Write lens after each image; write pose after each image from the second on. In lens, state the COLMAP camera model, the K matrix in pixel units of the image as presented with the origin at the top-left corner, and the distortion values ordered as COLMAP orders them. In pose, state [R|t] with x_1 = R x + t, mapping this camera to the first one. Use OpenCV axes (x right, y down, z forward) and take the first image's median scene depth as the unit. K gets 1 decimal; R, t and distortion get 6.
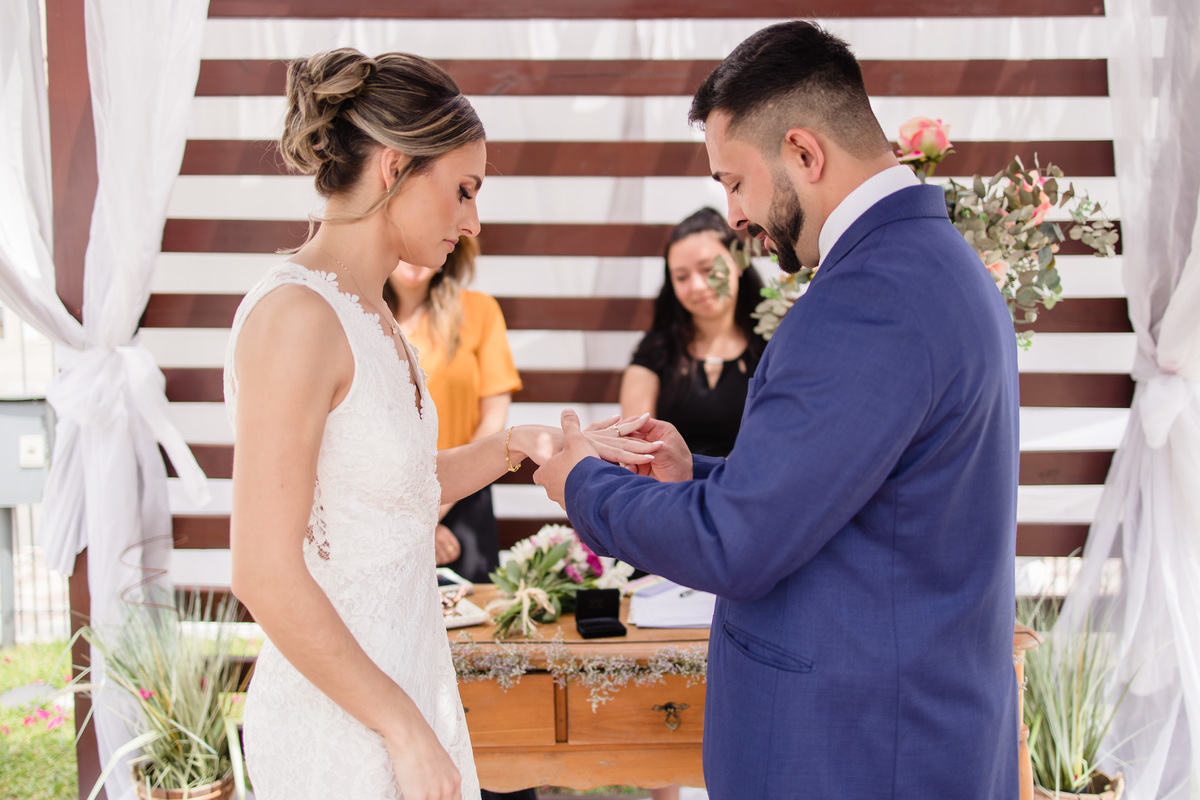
lens RADIAL K [[1181.9, 0, 600.7], [0, 1181.9, 393.0], [0, 0, 1]] dist [0.007760, -0.009734]
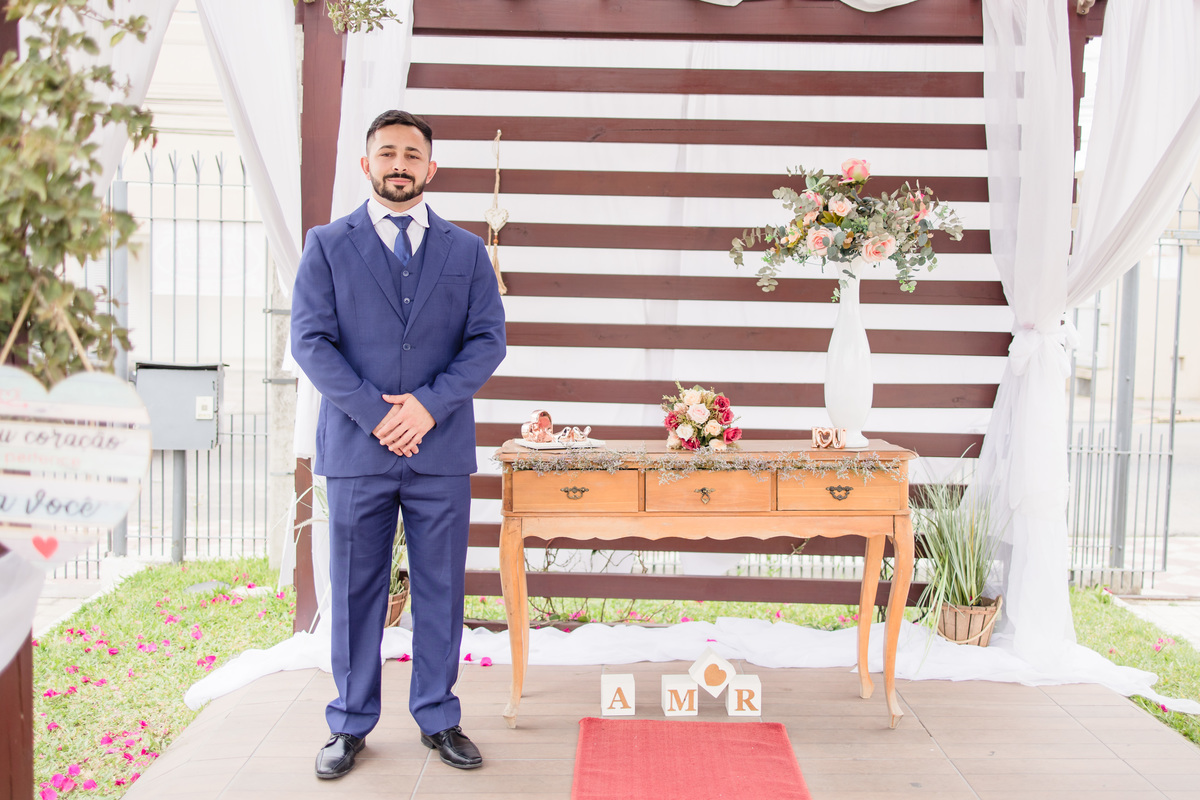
lens RADIAL K [[1351.3, 0, 601.2], [0, 1351.3, 399.7], [0, 0, 1]] dist [-0.025871, 0.000657]
pose [[0.999809, 0.015993, -0.011261, -0.055690], [-0.016517, 0.998704, -0.048149, 0.173351], [0.010476, 0.048326, 0.998777, -0.765957]]
